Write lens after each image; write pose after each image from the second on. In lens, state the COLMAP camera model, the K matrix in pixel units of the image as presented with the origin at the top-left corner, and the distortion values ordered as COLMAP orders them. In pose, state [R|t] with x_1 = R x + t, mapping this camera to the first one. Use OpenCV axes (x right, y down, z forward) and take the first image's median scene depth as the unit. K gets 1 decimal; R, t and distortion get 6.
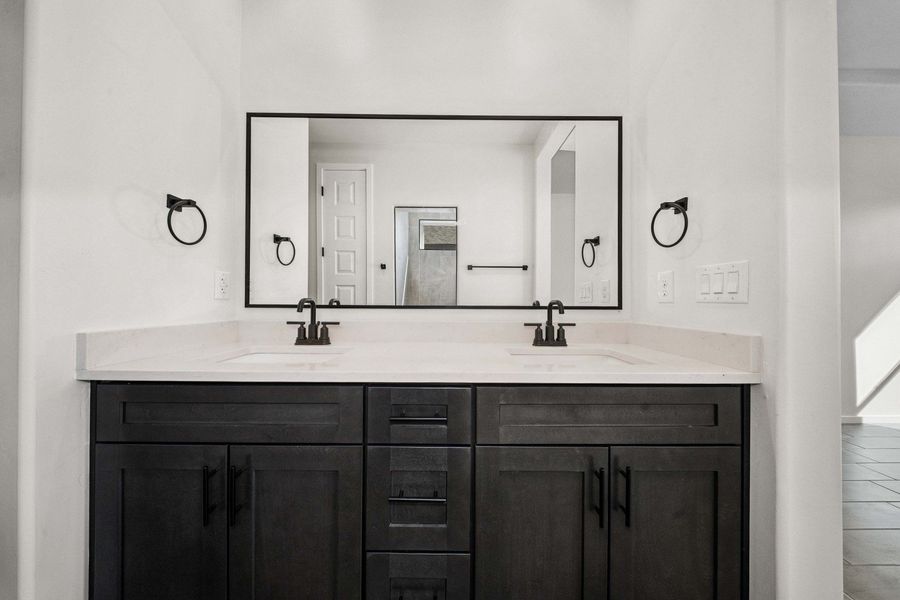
lens RADIAL K [[267.4, 0, 445.2], [0, 267.4, 301.5], [0, 0, 1]] dist [0.000020, -0.000008]
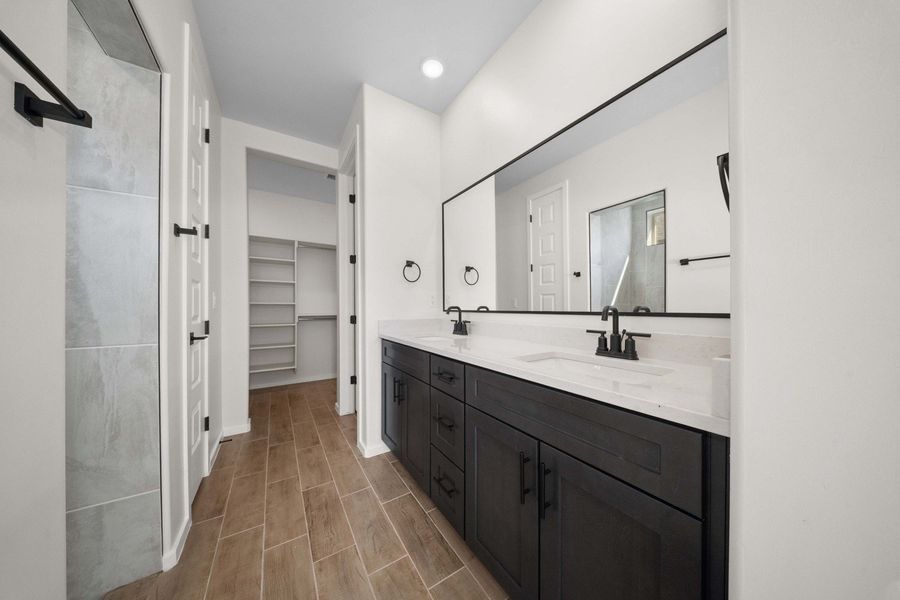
lens RADIAL K [[267.4, 0, 445.2], [0, 267.4, 301.5], [0, 0, 1]] dist [0.000020, -0.000008]
pose [[0.521432, -0.025830, -0.852902, 0.492553], [0.002493, 0.999584, -0.028748, 0.003977], [0.853289, 0.012864, 0.521280, 0.039397]]
